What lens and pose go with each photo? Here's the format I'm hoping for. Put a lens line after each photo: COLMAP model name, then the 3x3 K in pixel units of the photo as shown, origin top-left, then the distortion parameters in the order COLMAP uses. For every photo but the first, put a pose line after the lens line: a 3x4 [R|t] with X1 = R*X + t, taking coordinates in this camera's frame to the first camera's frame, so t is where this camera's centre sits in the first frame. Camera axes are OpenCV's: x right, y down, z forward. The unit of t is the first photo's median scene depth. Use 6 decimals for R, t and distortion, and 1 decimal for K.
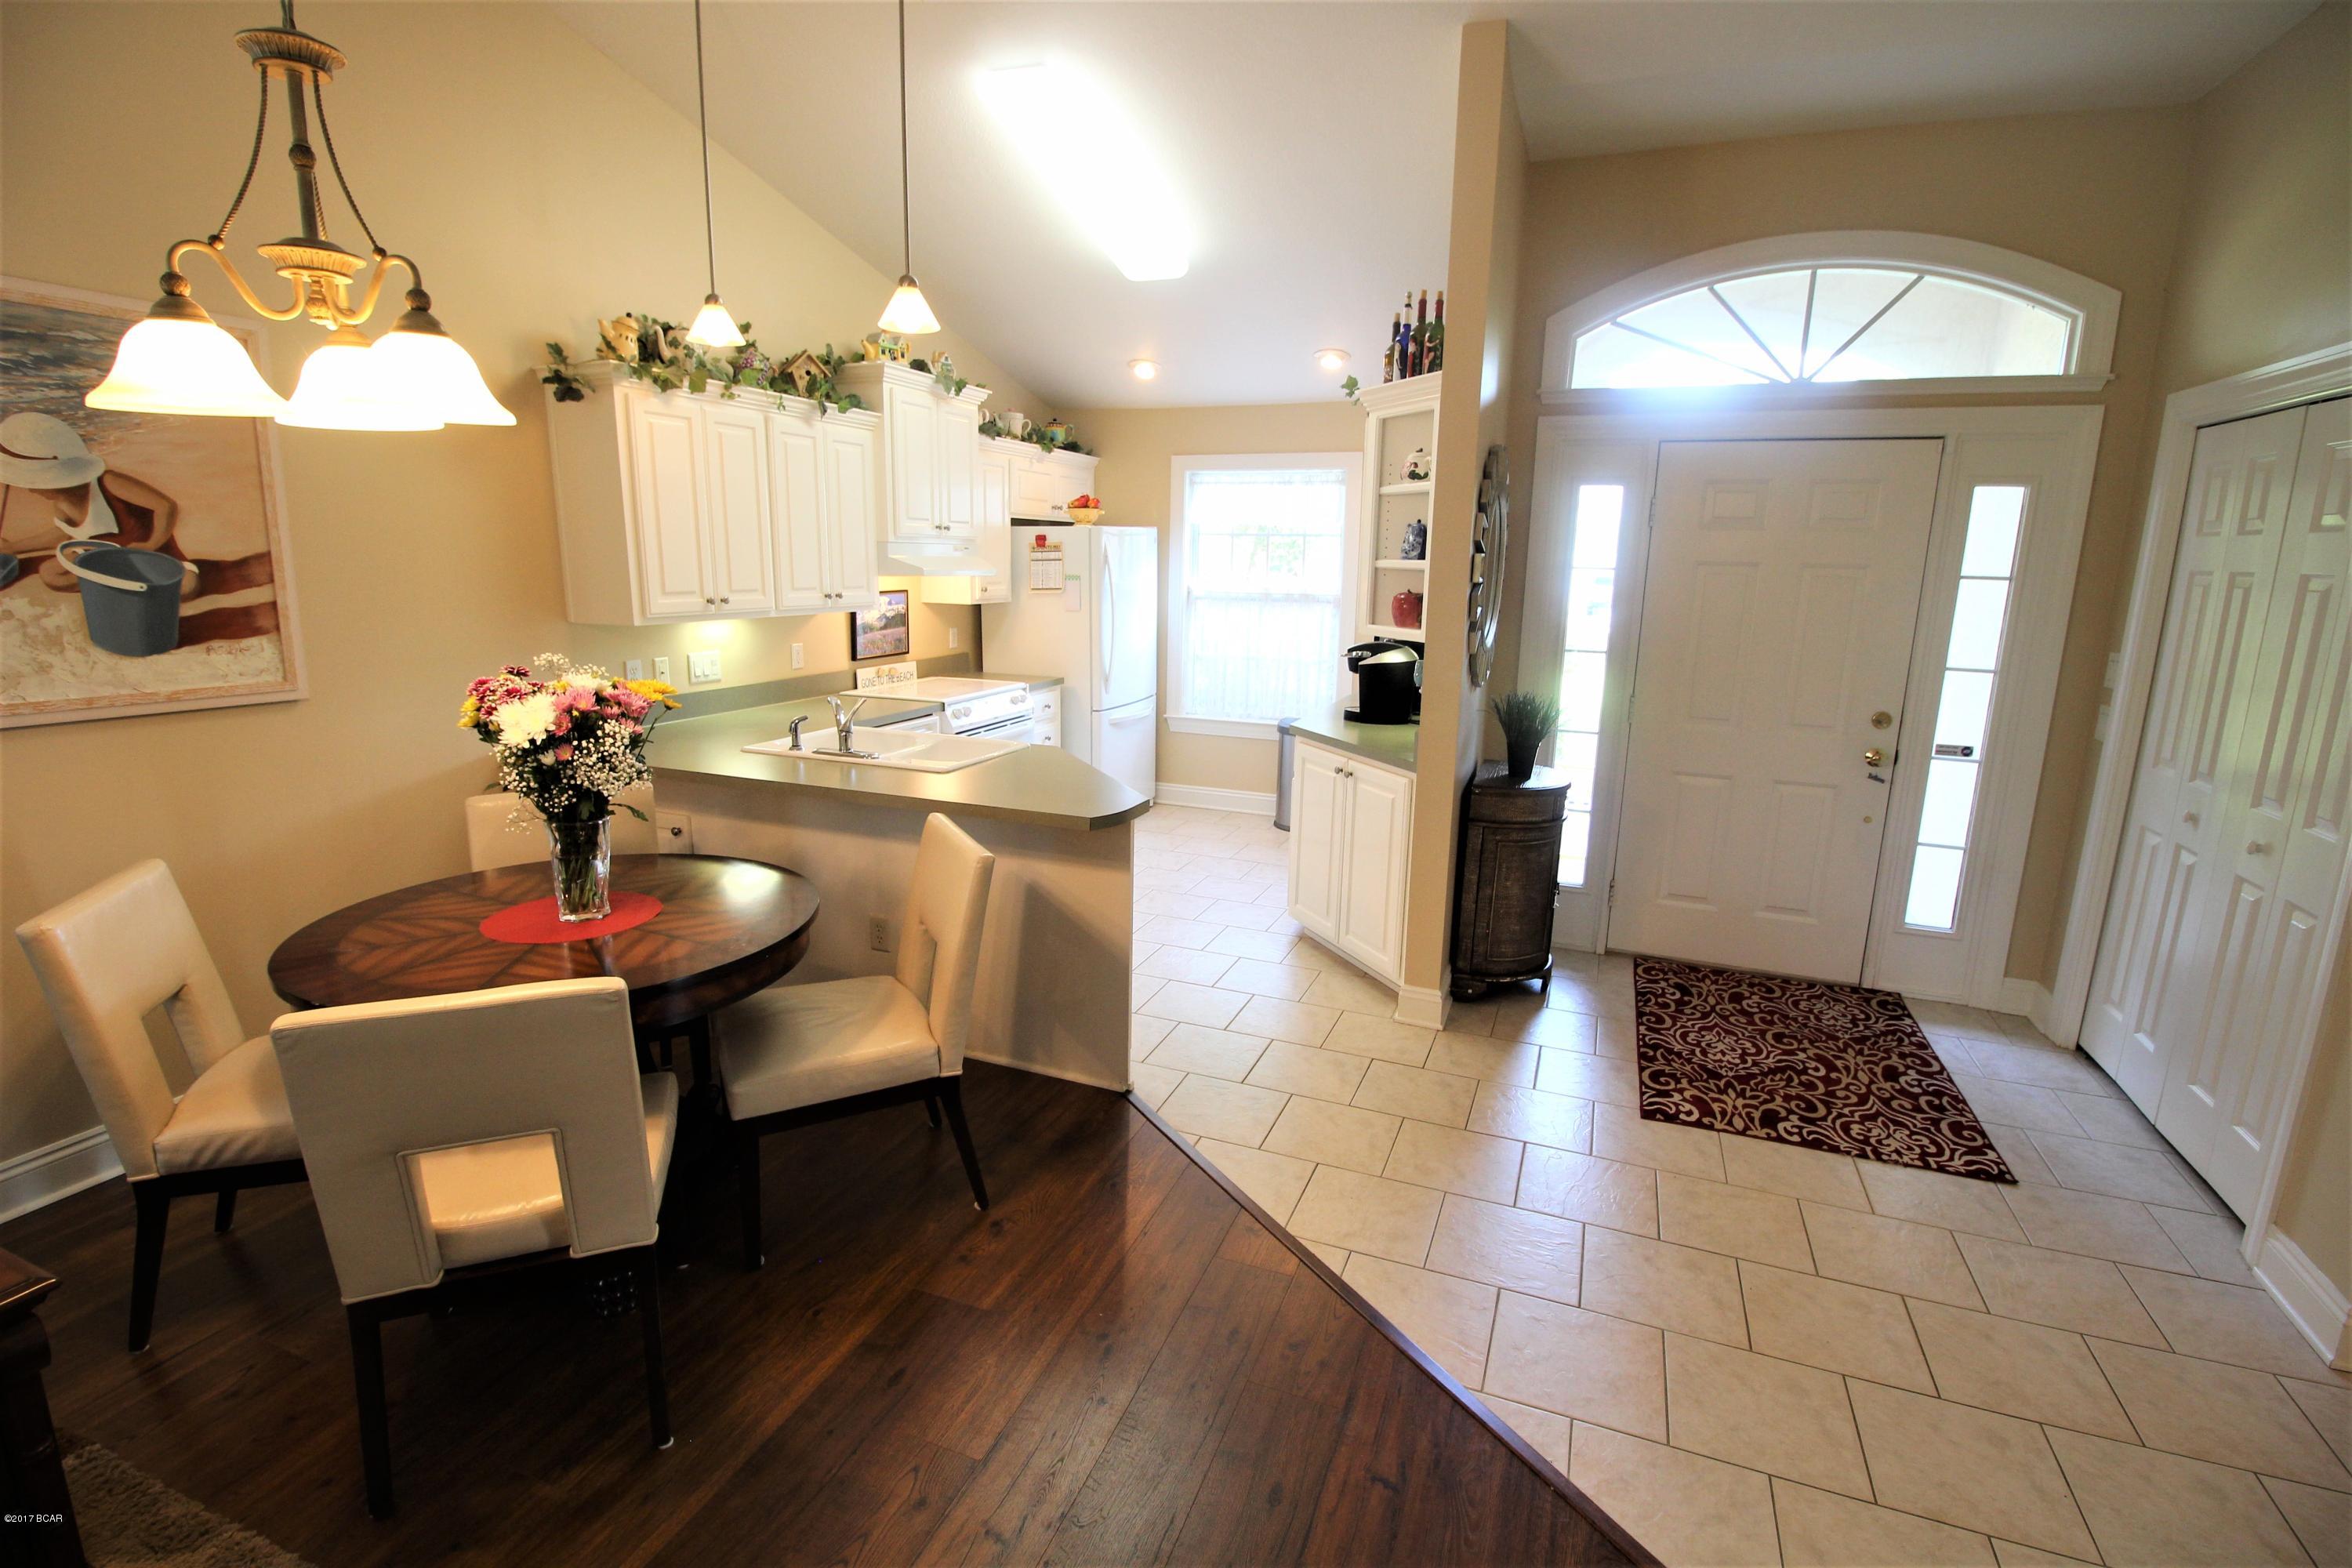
lens RADIAL K [[1087.7, 0, 1166.5], [0, 1087.7, 777.7], [0, 0, 1]] dist [-0.000546, -0.012801]
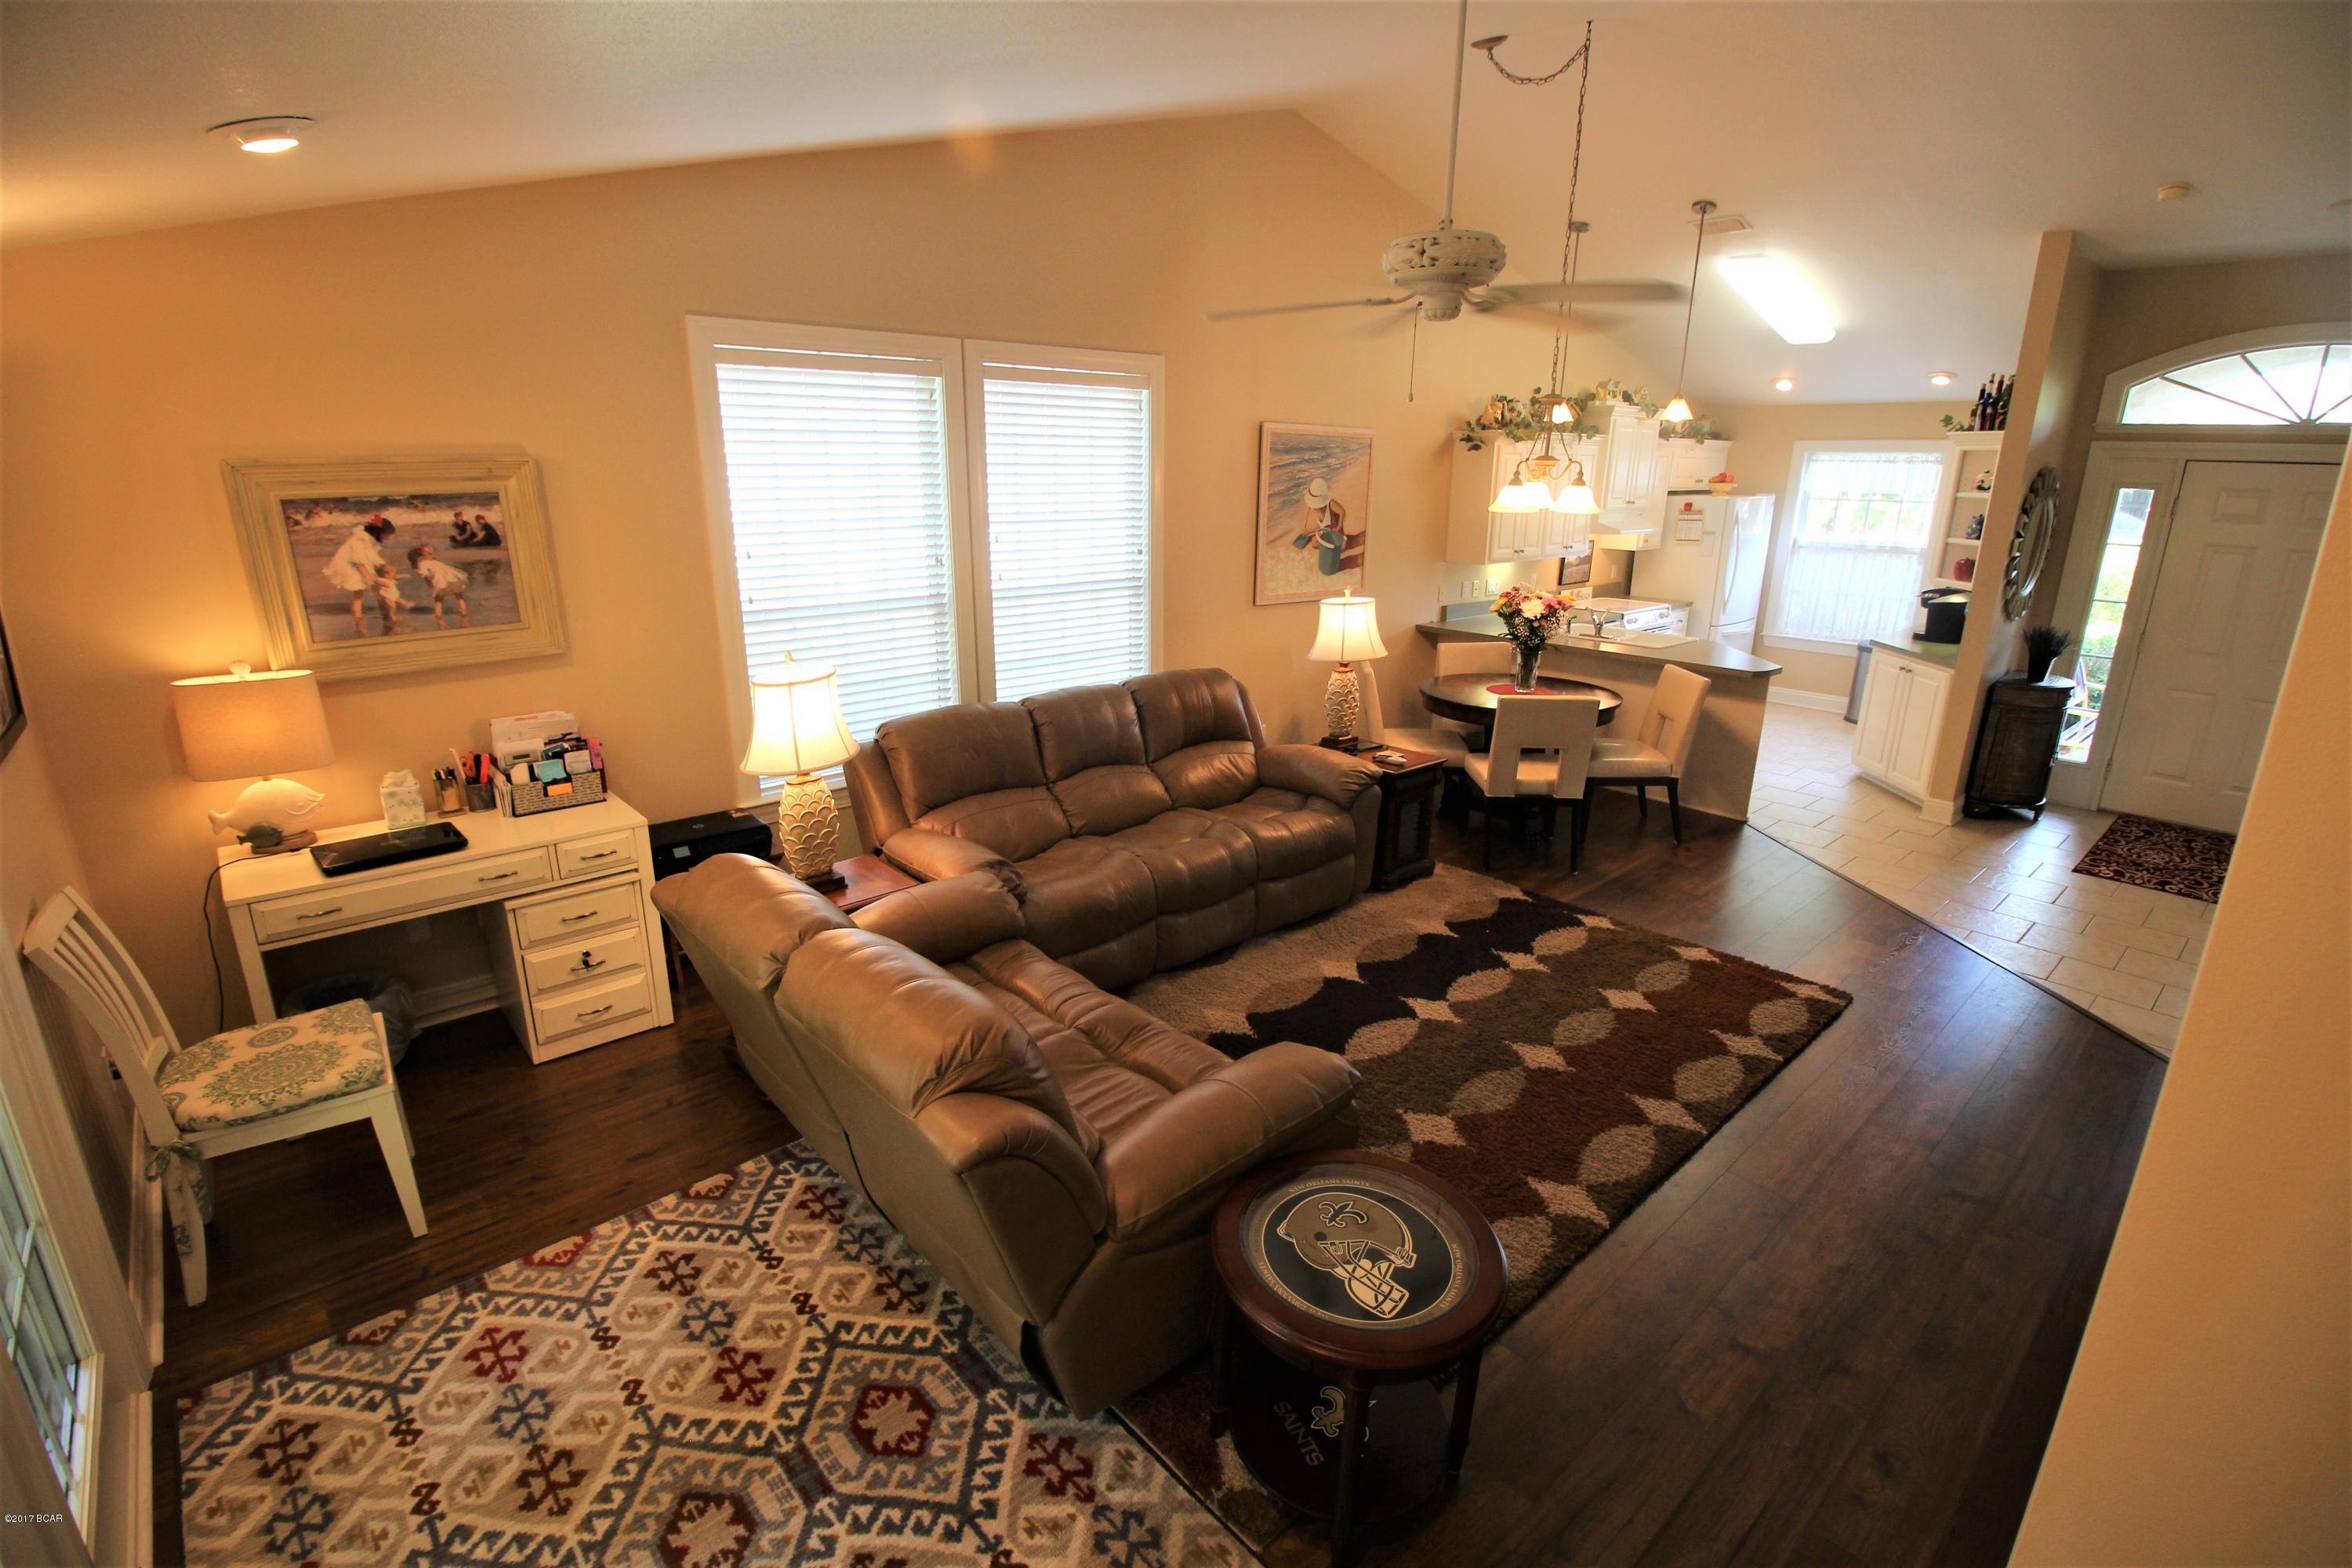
lens RADIAL K [[1089.0, 0, 1168.8], [0, 1089.0, 783.5], [0, 0, 1]] dist [0.003758, -0.015305]
pose [[0.897801, 0.117348, -0.424479, -0.118504], [-0.083151, 0.991679, 0.098282, 0.099387], [0.432480, -0.052942, 0.900088, -0.975400]]
